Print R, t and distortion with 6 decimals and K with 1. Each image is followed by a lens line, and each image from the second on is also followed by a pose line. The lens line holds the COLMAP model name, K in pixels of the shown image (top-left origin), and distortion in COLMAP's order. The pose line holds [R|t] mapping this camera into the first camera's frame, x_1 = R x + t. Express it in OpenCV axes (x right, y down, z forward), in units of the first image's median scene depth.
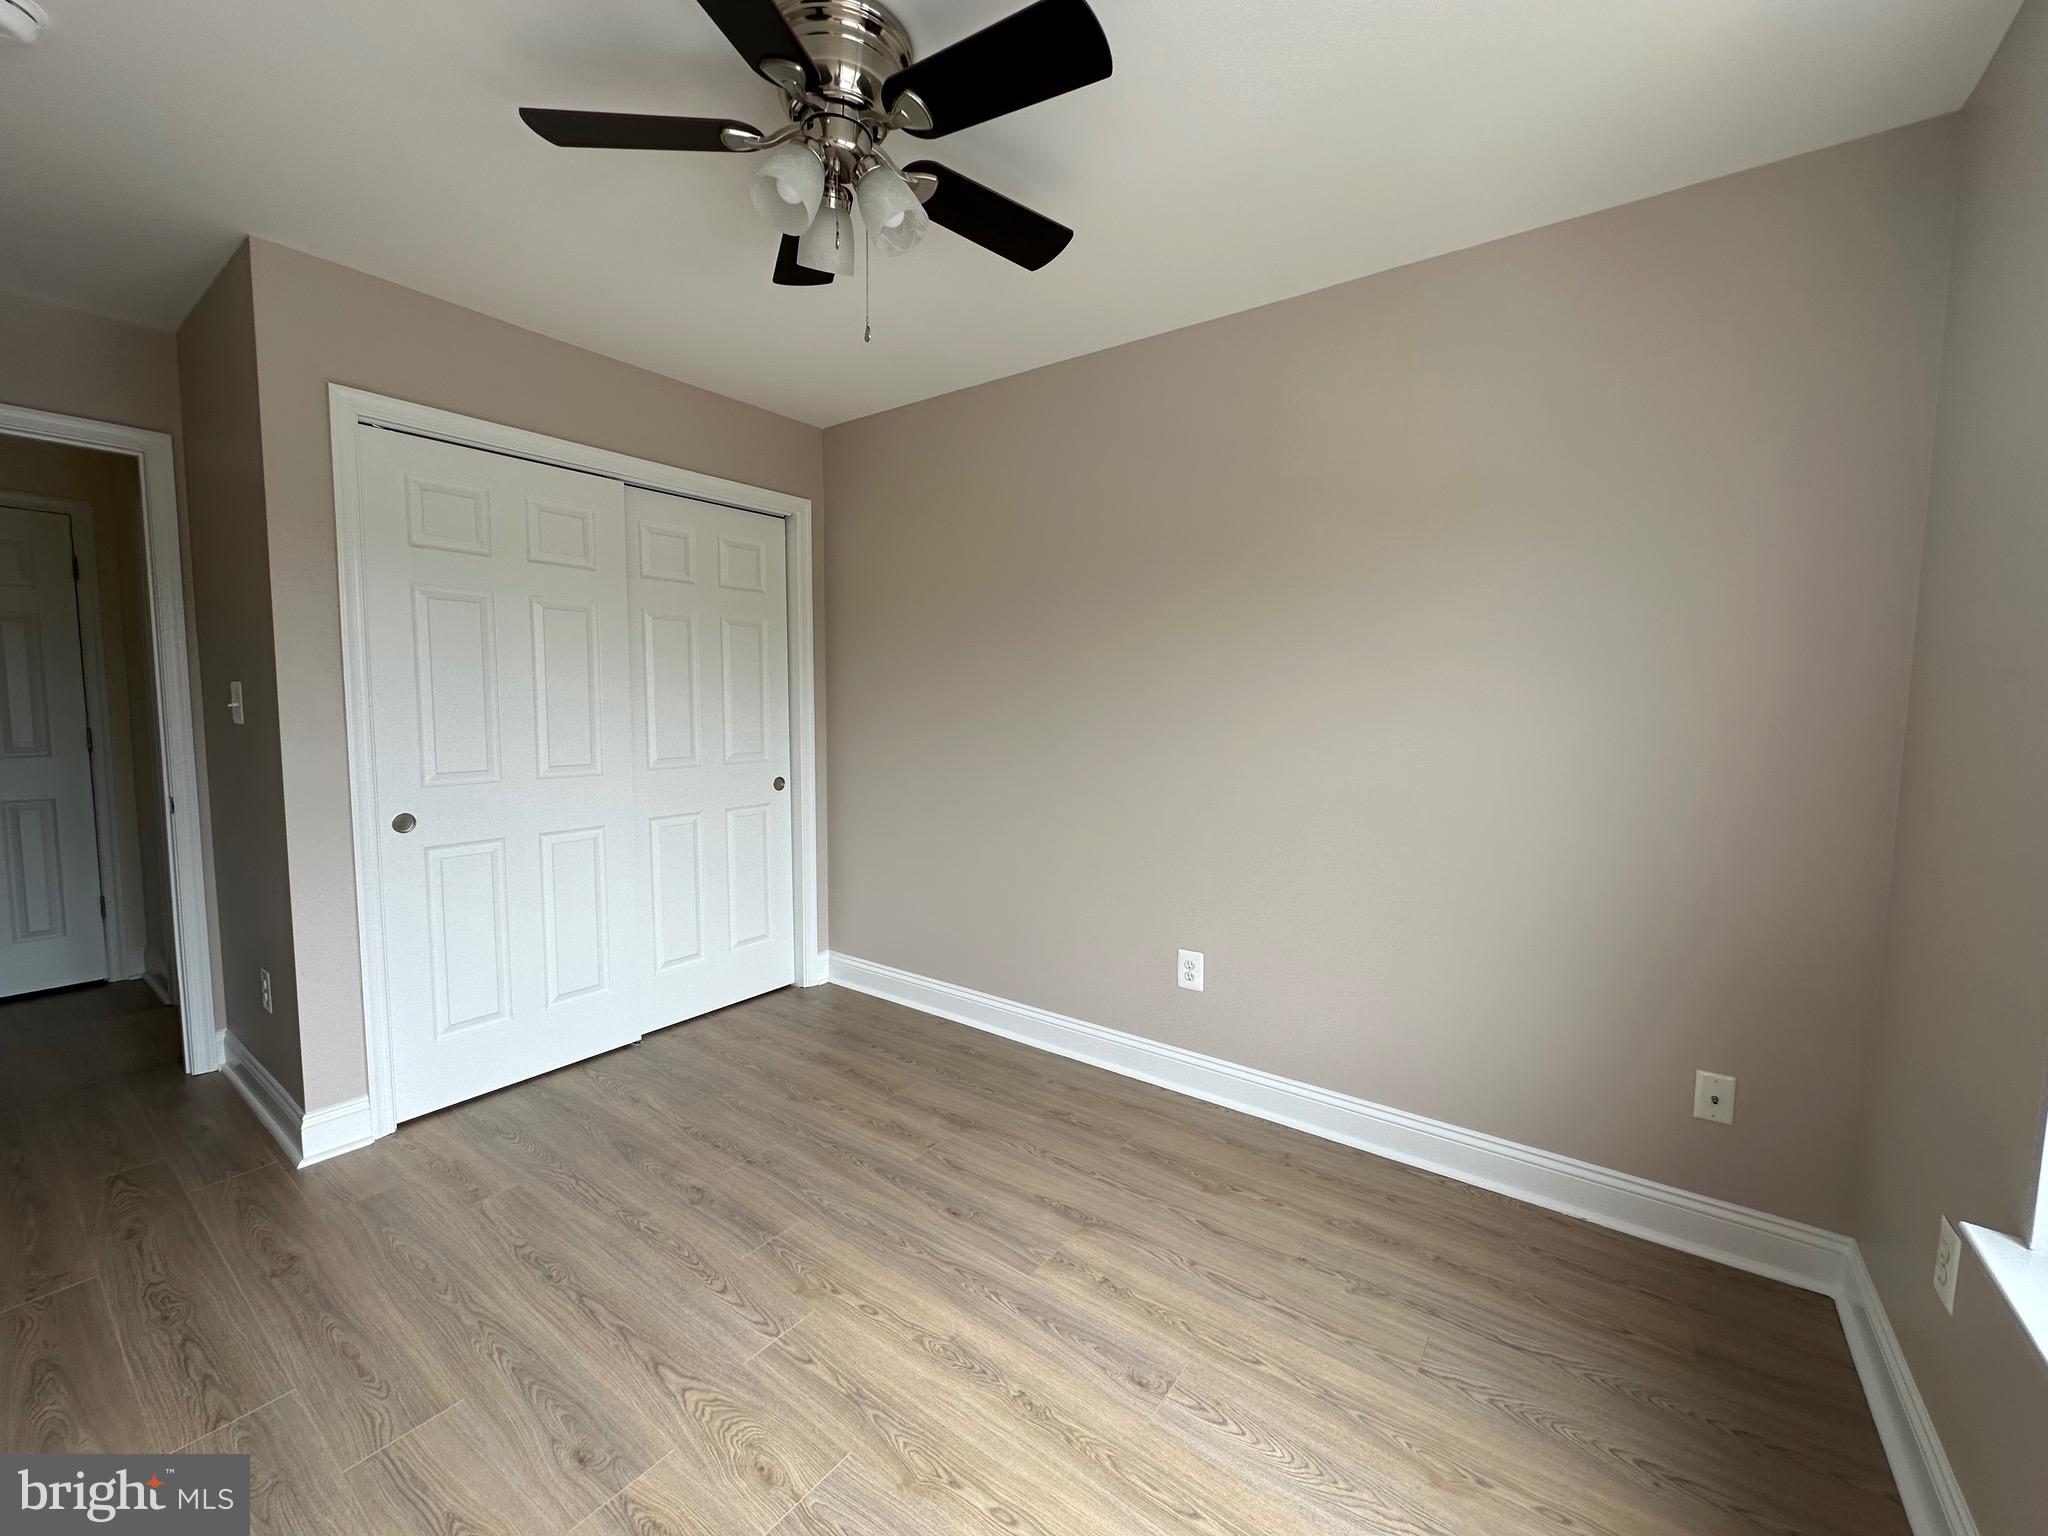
lens RADIAL K [[818.0, 0, 1024.0], [0, 818.0, 768.0], [0, 0, 1]] dist [-0.001372, -0.000497]
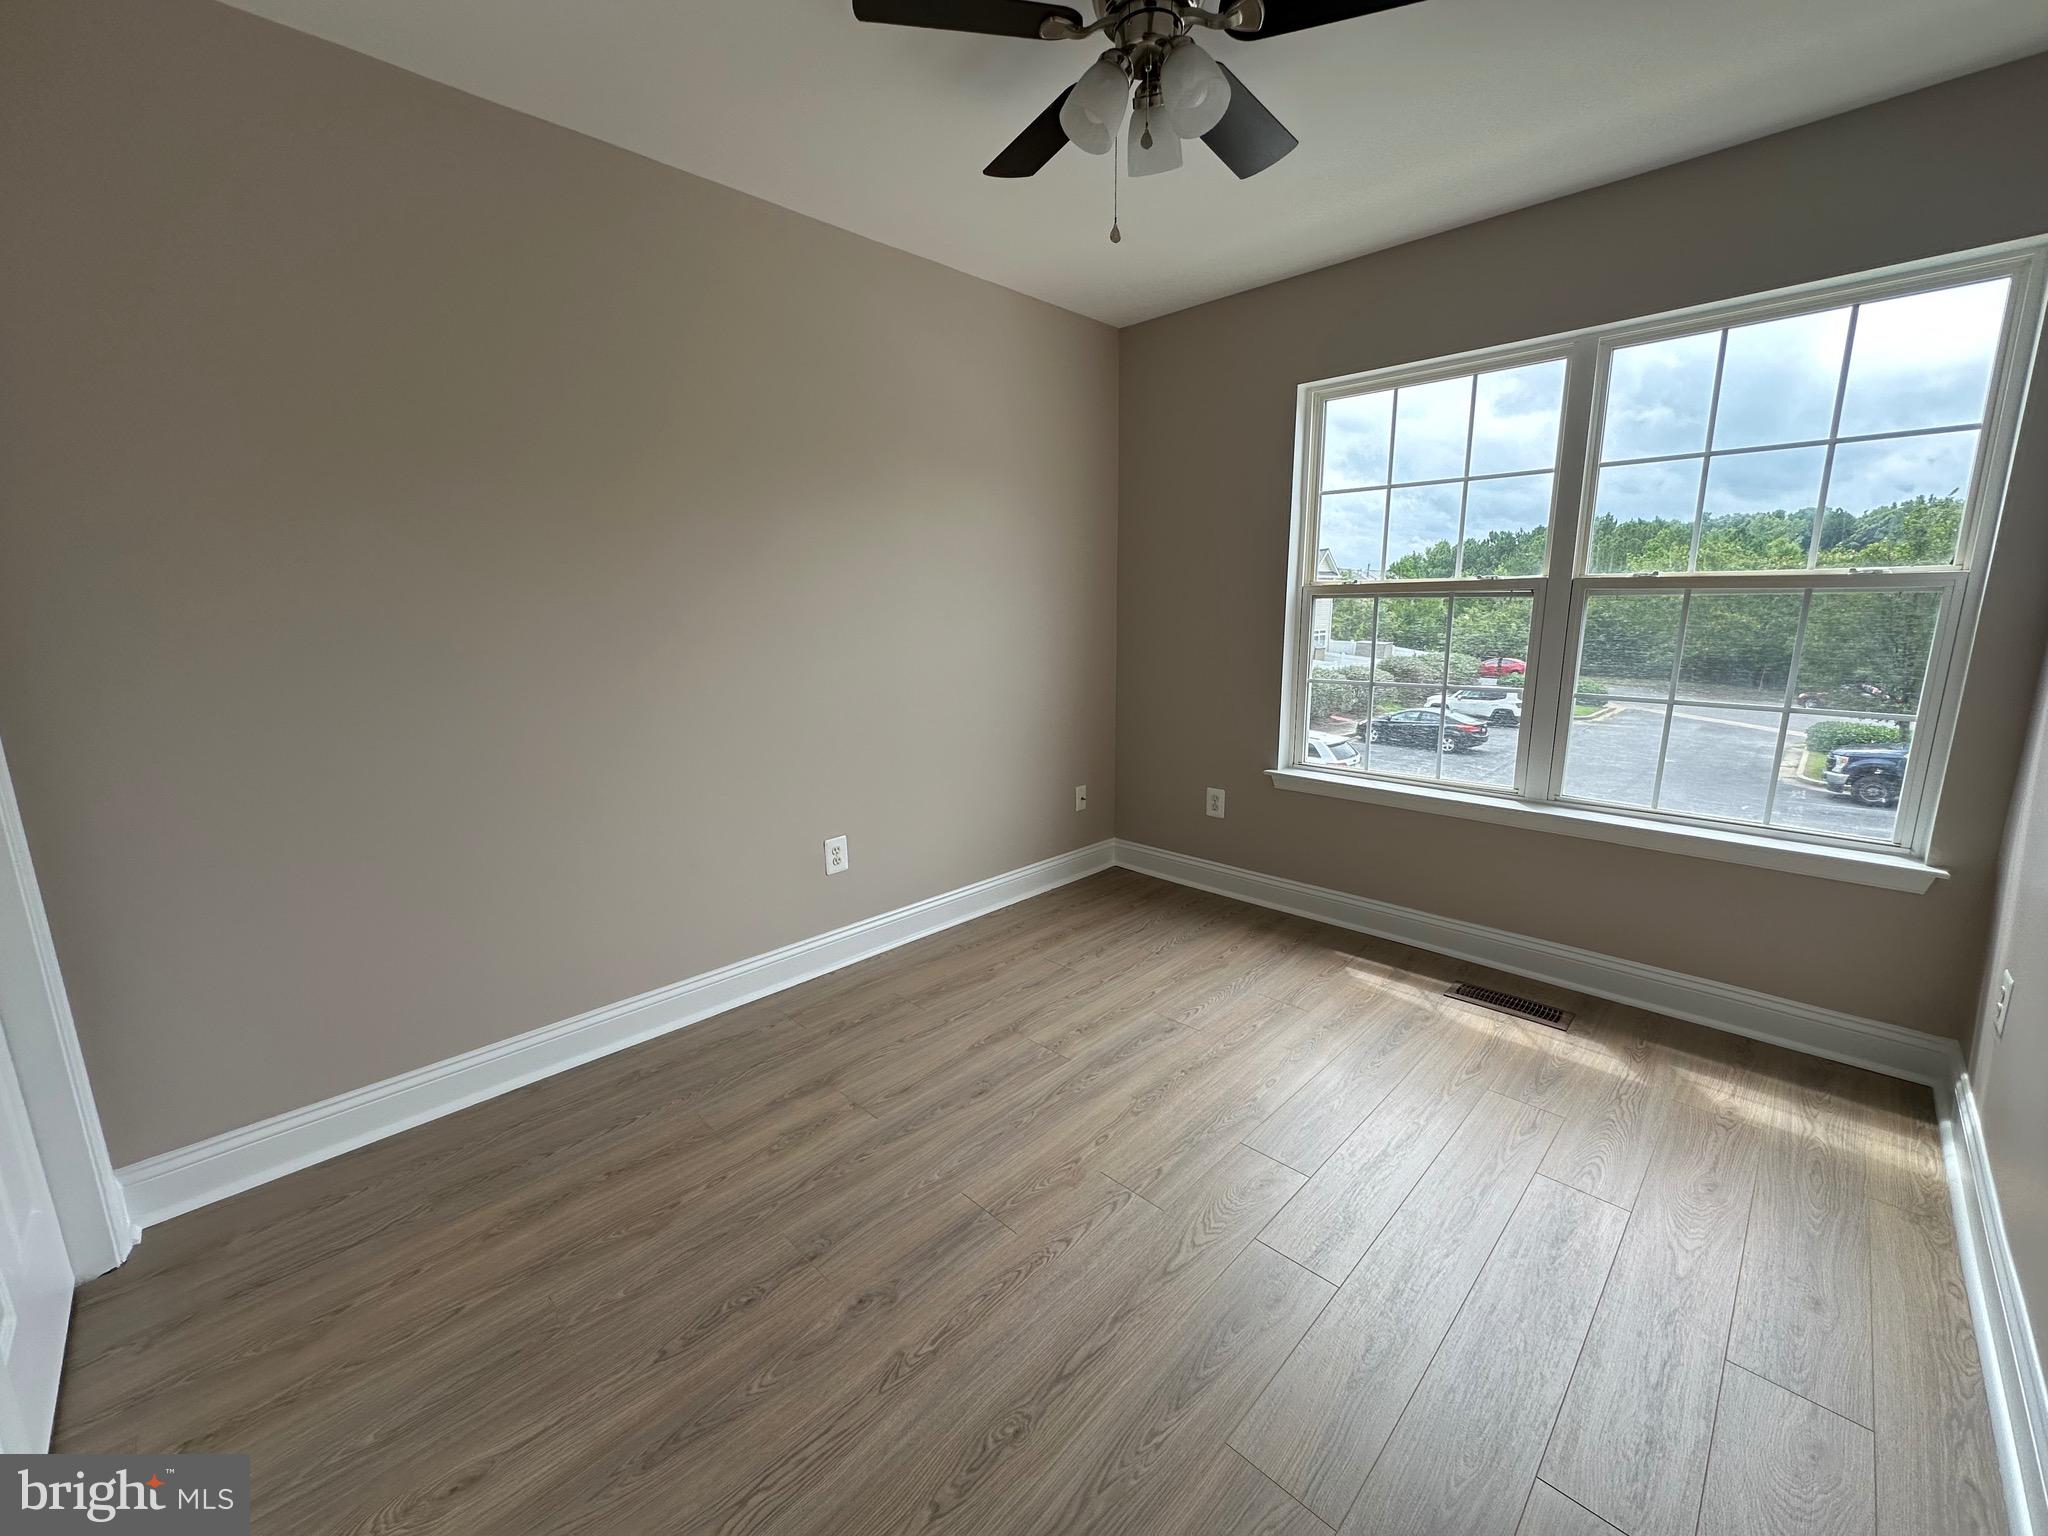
lens RADIAL K [[818.0, 0, 1024.0], [0, 818.0, 768.0], [0, 0, 1]] dist [-0.001372, -0.000497]
pose [[0.144319, -0.206338, 0.967779, -1.015501], [0.095610, 0.976350, 0.193907, -0.065462], [-0.984901, 0.064545, 0.160634, 0.749211]]
